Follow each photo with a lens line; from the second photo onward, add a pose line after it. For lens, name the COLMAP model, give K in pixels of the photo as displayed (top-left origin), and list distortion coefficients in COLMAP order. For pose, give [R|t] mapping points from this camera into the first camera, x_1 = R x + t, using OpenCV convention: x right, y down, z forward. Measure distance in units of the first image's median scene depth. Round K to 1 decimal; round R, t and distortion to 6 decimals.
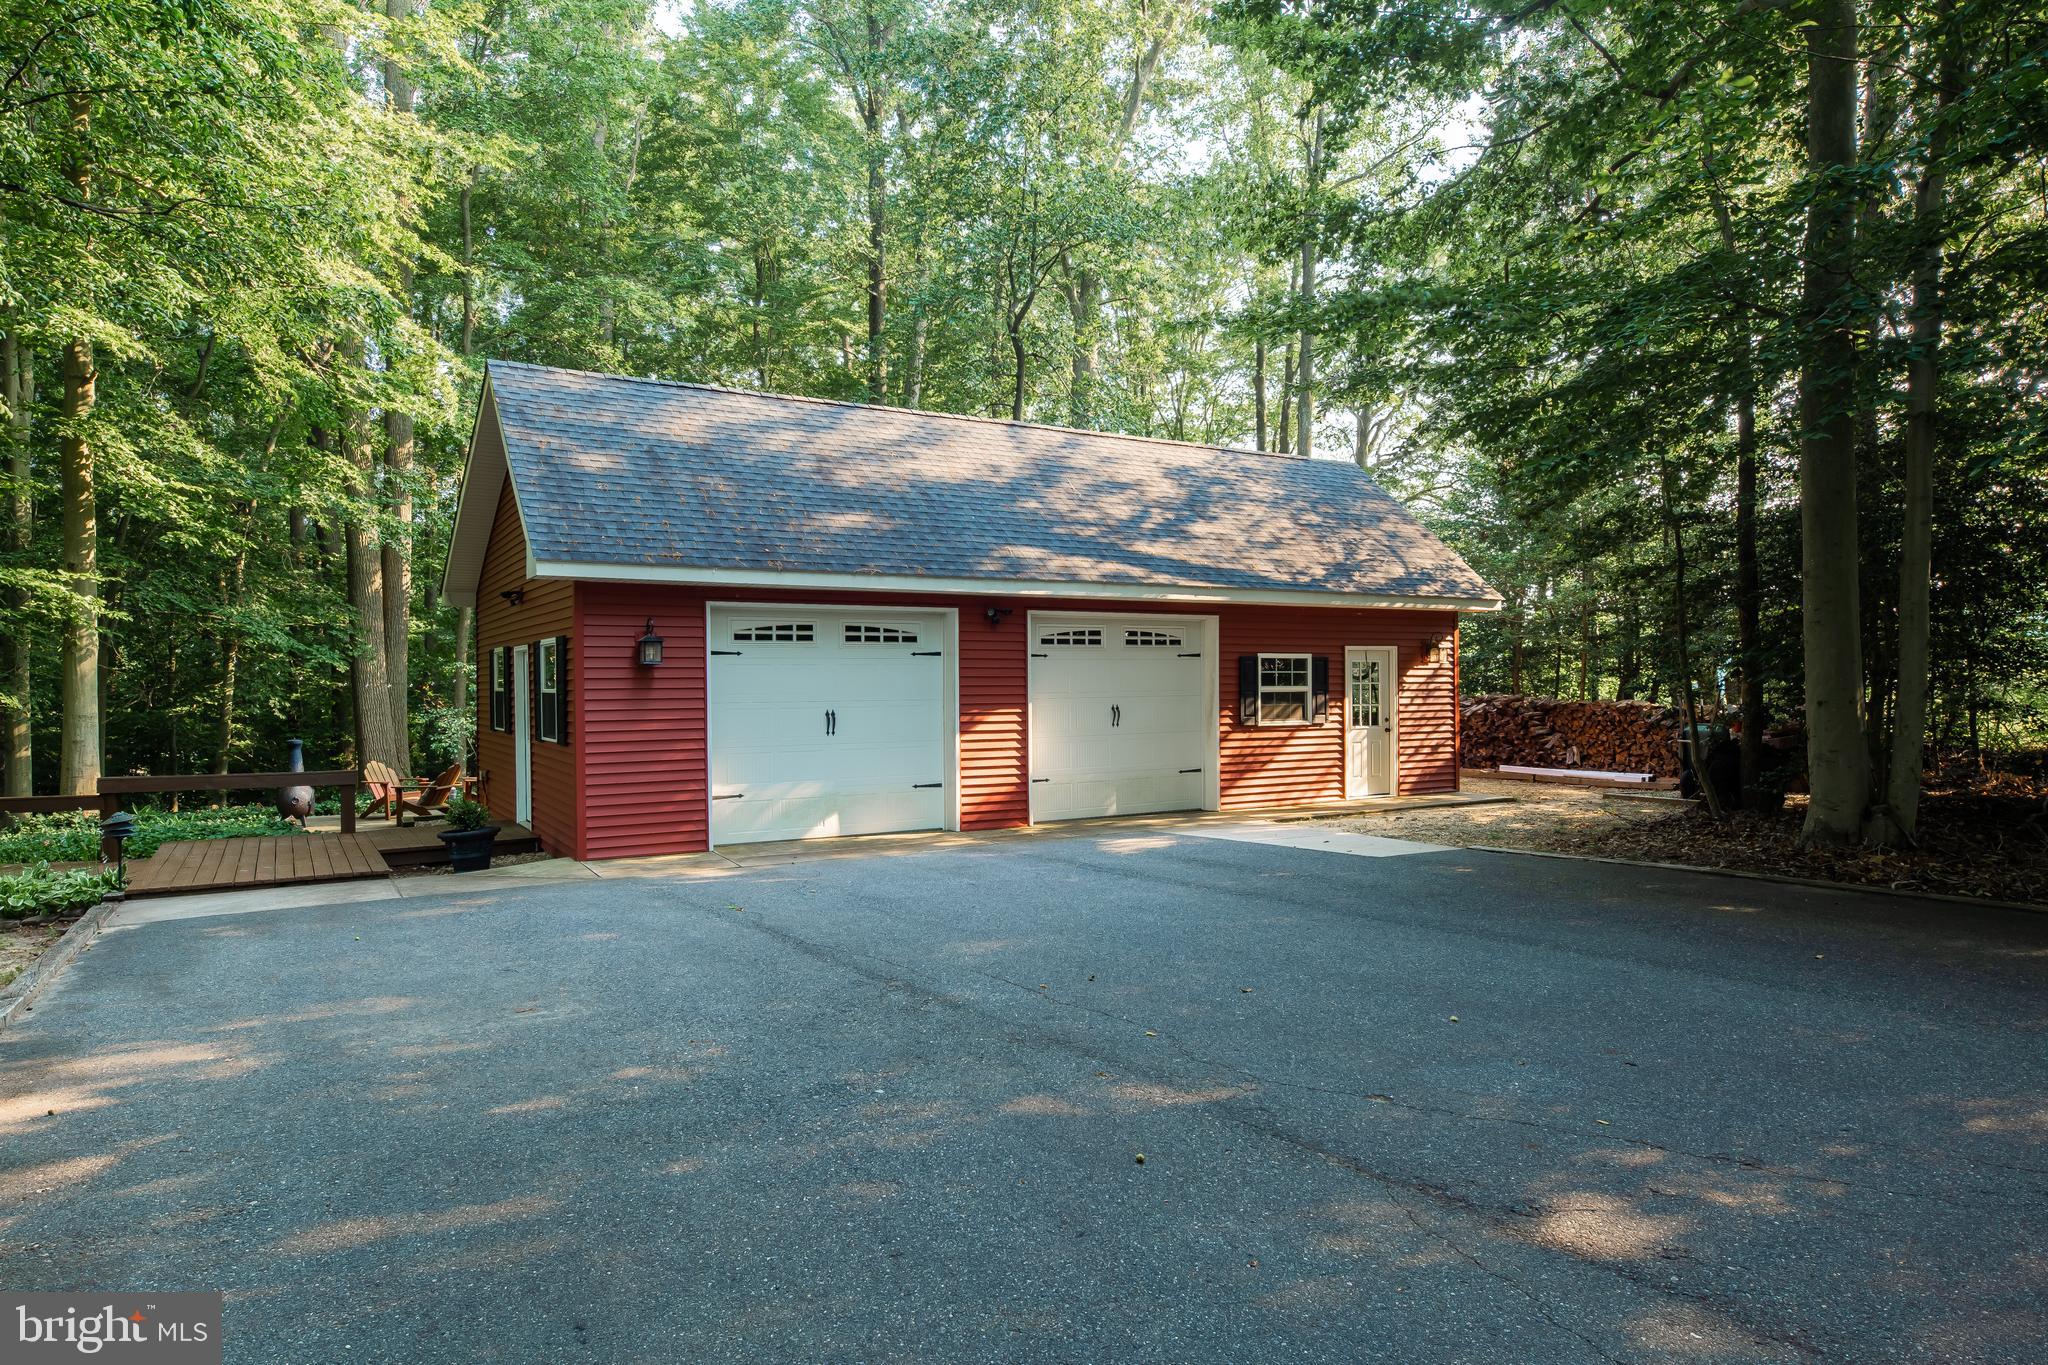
lens RADIAL K [[1229.7, 0, 1031.4], [0, 1229.7, 681.5], [0, 0, 1]] dist [0.022160, 0.000832]
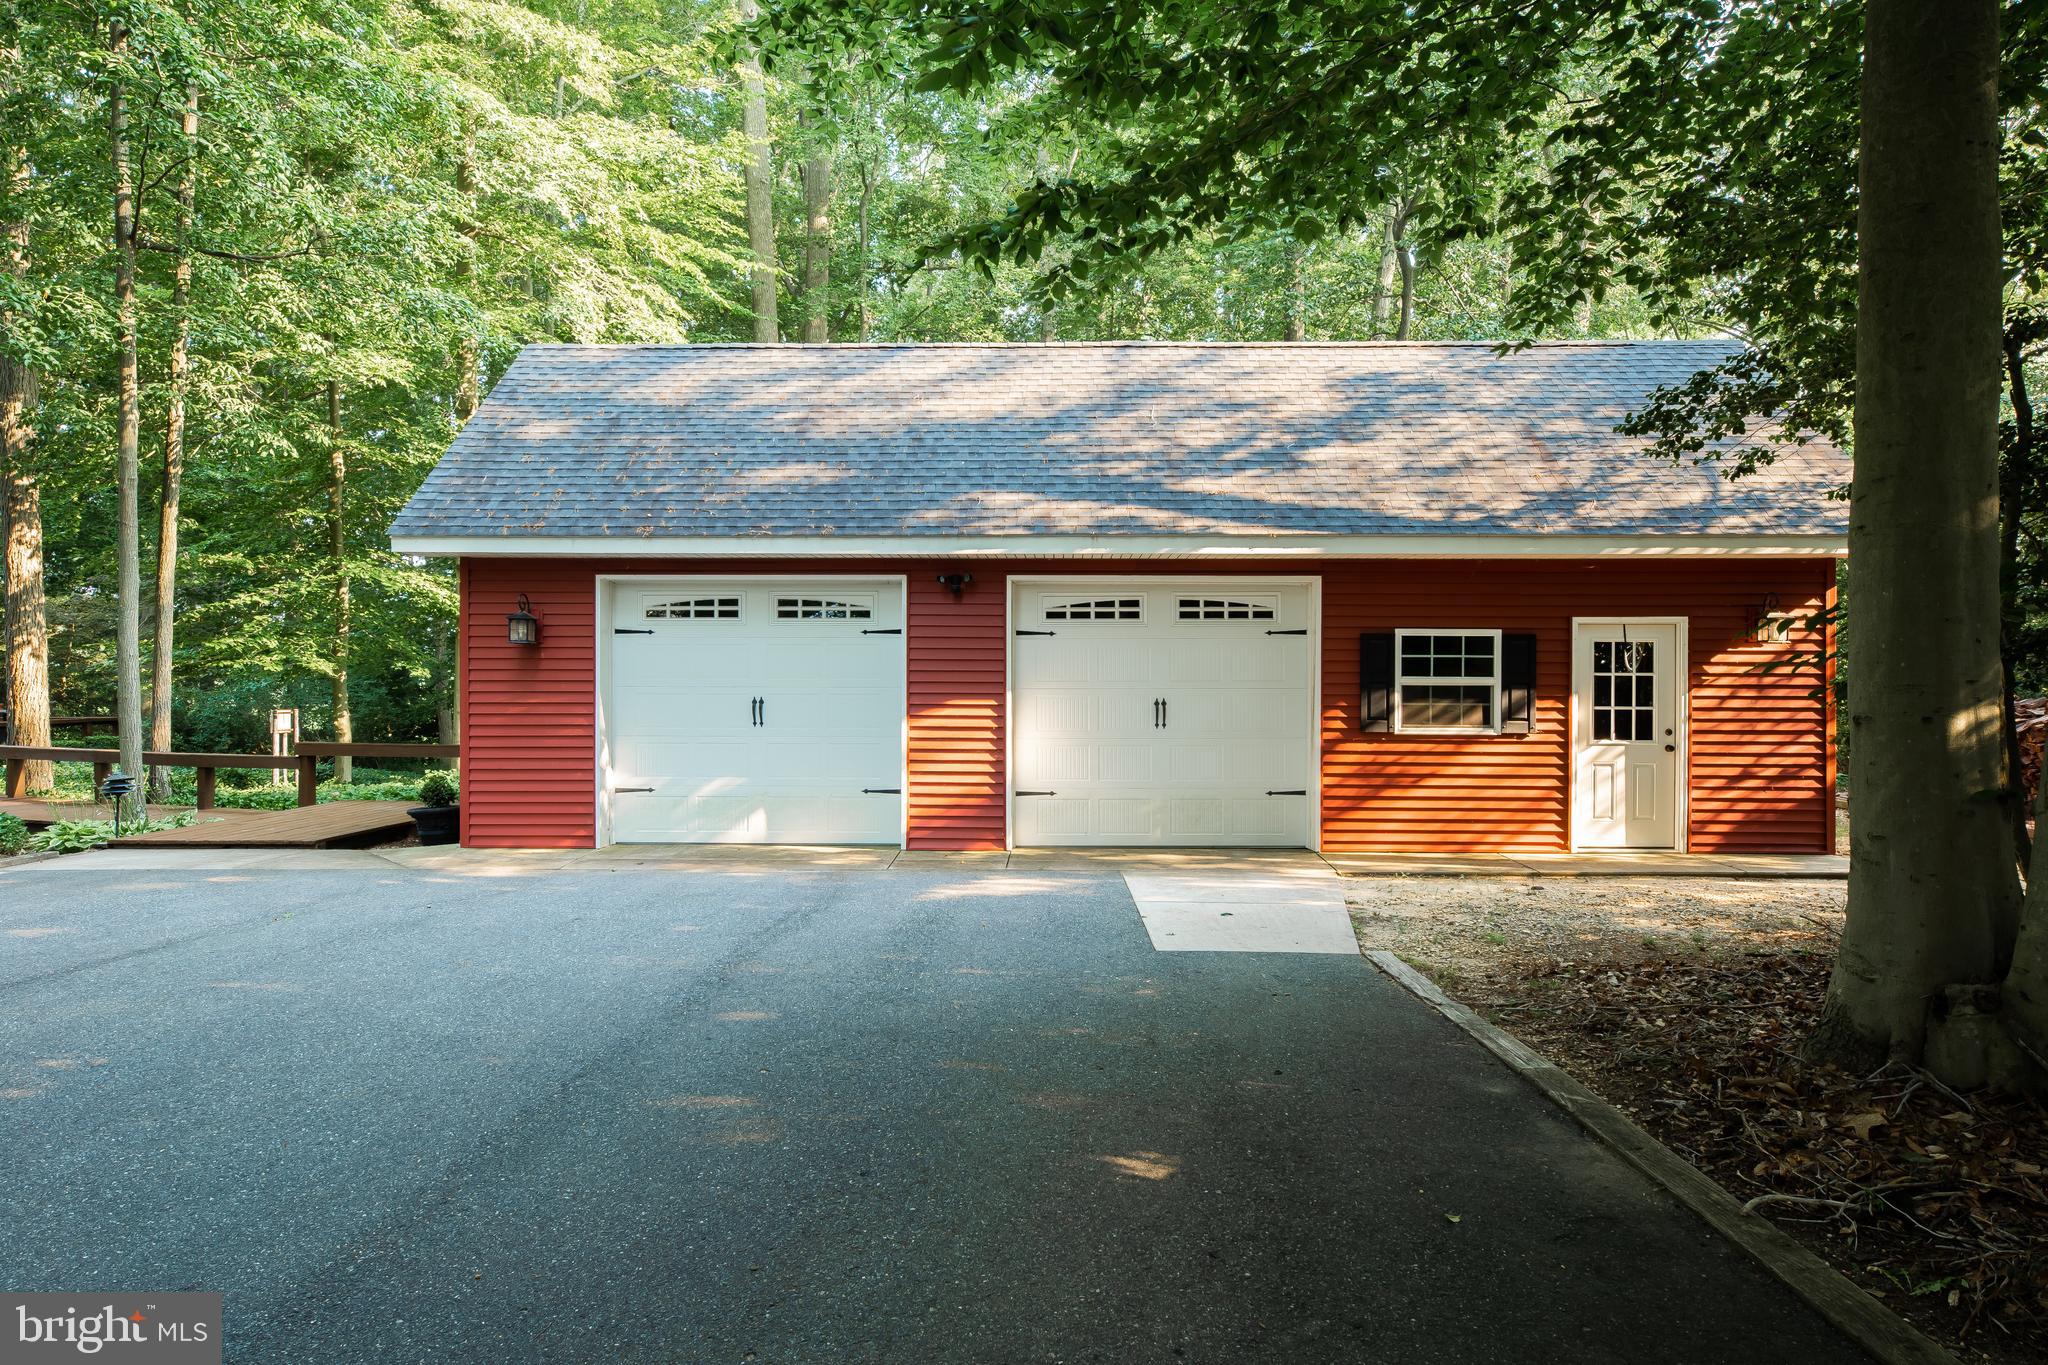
lens RADIAL K [[1247.8, 0, 1027.3], [0, 1247.8, 682.6], [0, 0, 1]] dist [0.003249, 0.000204]
pose [[0.841358, 0.017325, -0.540200, 0.386272], [-0.008299, 0.999782, 0.019139, -0.004177], [0.540414, -0.011619, 0.841319, 0.299247]]
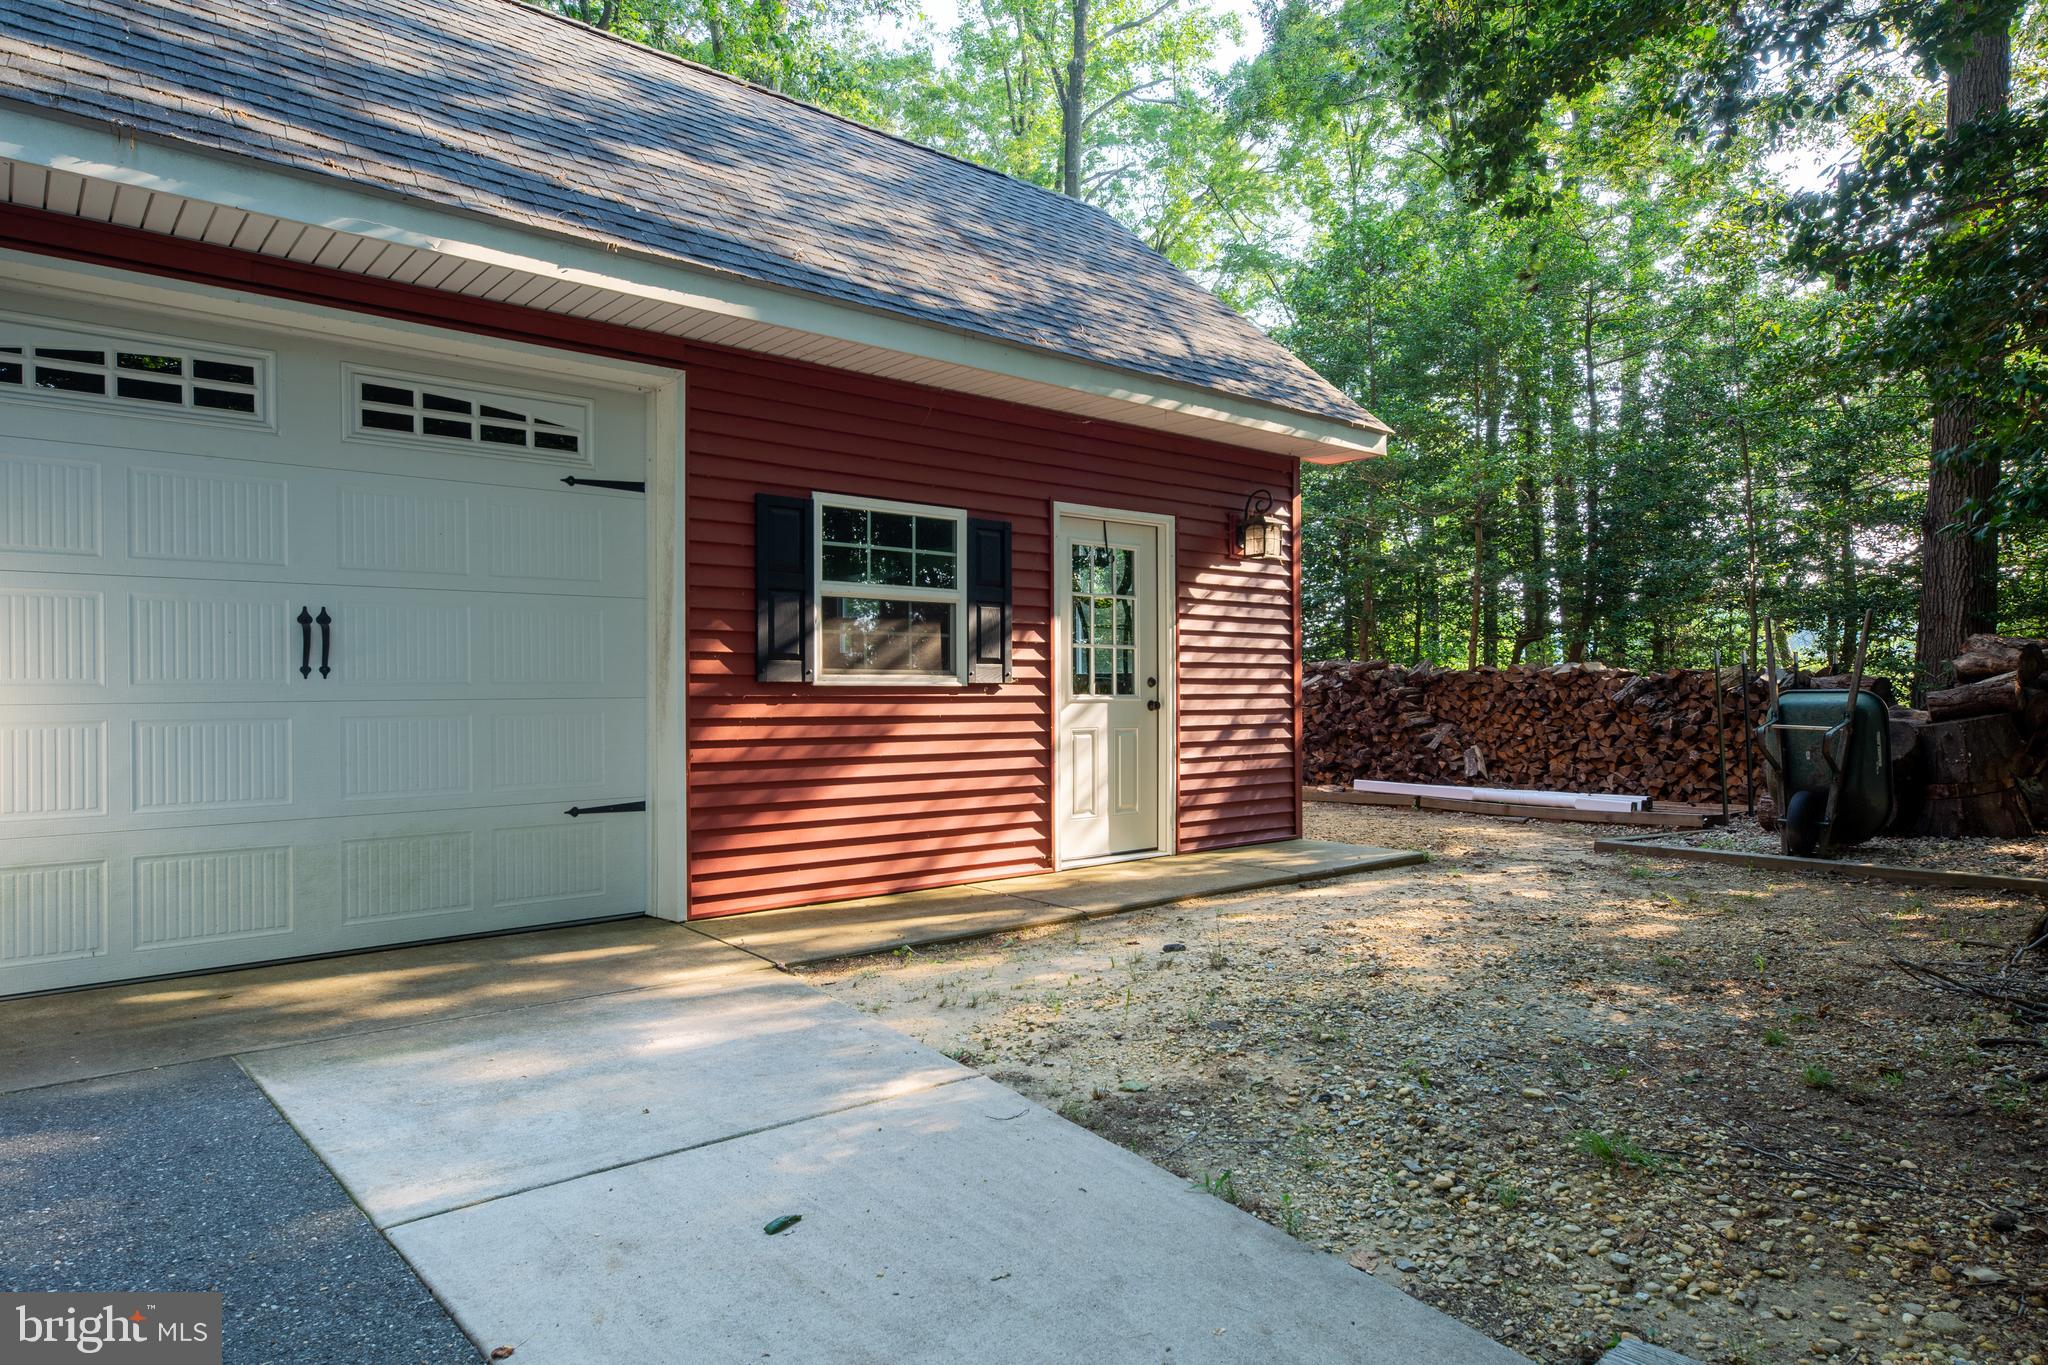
lens RADIAL K [[1229.7, 0, 1024.5], [0, 1229.7, 685.5], [0, 0, 1]] dist [0.022160, 0.000832]
pose [[0.987418, 0.004034, 0.158082, 0.187519], [-0.003068, 0.999975, -0.006352, 0.038260], [-0.158103, 0.005787, 0.987406, 0.616817]]
